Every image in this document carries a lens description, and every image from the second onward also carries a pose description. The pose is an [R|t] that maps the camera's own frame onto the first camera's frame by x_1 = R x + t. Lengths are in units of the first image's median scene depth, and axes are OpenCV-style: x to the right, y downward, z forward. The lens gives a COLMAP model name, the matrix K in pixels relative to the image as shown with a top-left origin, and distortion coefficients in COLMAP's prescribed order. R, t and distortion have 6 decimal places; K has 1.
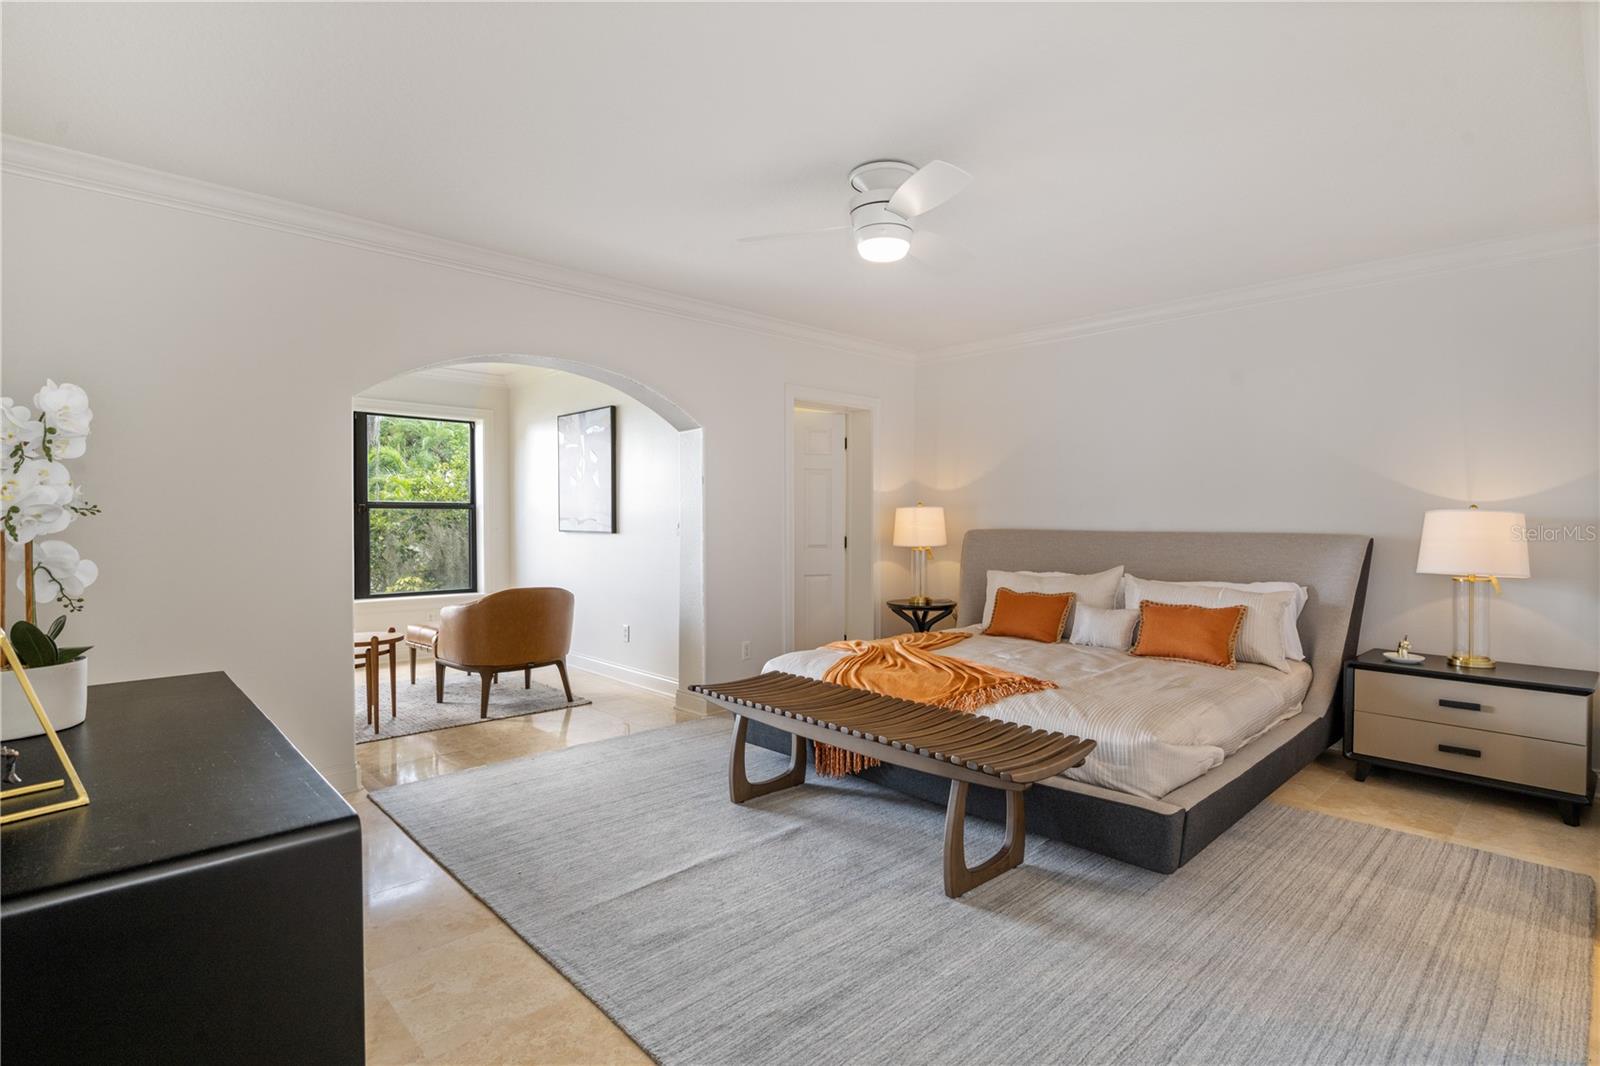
lens RADIAL K [[777.0, 0, 802.1], [0, 777.0, 527.7], [0, 0, 1]] dist [0.001907, 0.000073]
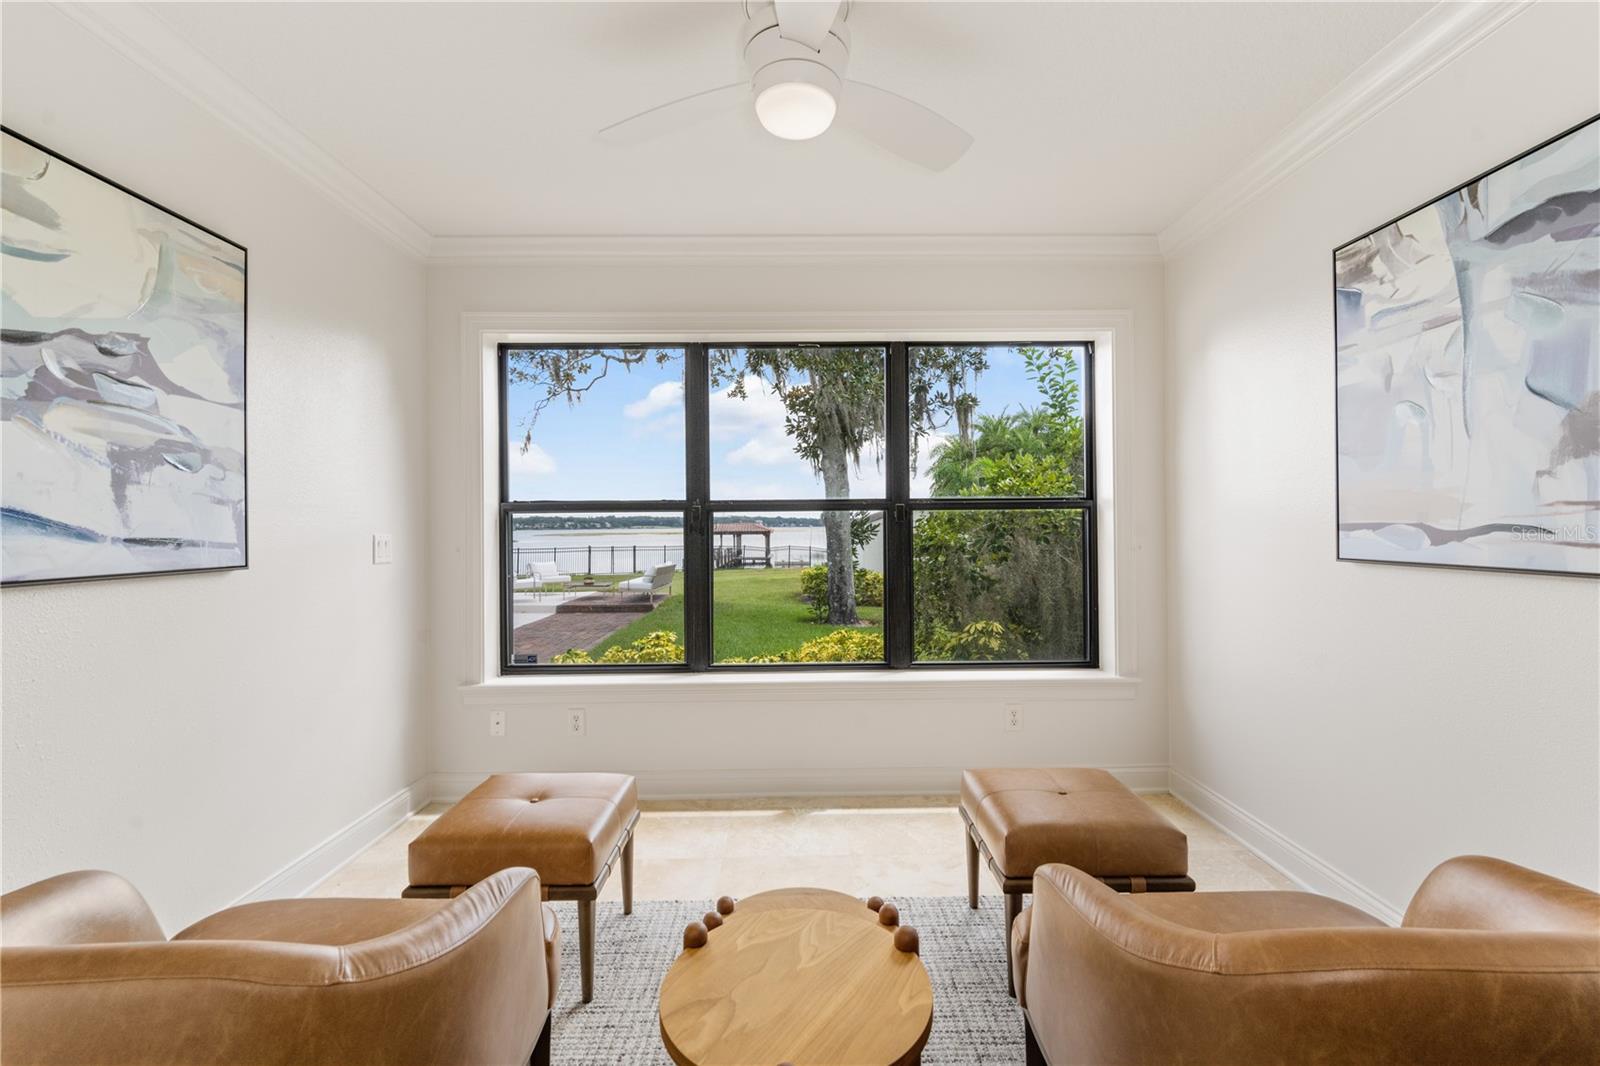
lens RADIAL K [[704.8, 0, 804.2], [0, 704.8, 528.9], [0, 0, 1]] dist [0.000791, 0.000024]
pose [[0.736077, -0.003144, -0.676890, -0.234404], [-0.004635, 0.999942, -0.009685, -0.004461], [0.676882, 0.010266, 0.736020, 0.498627]]
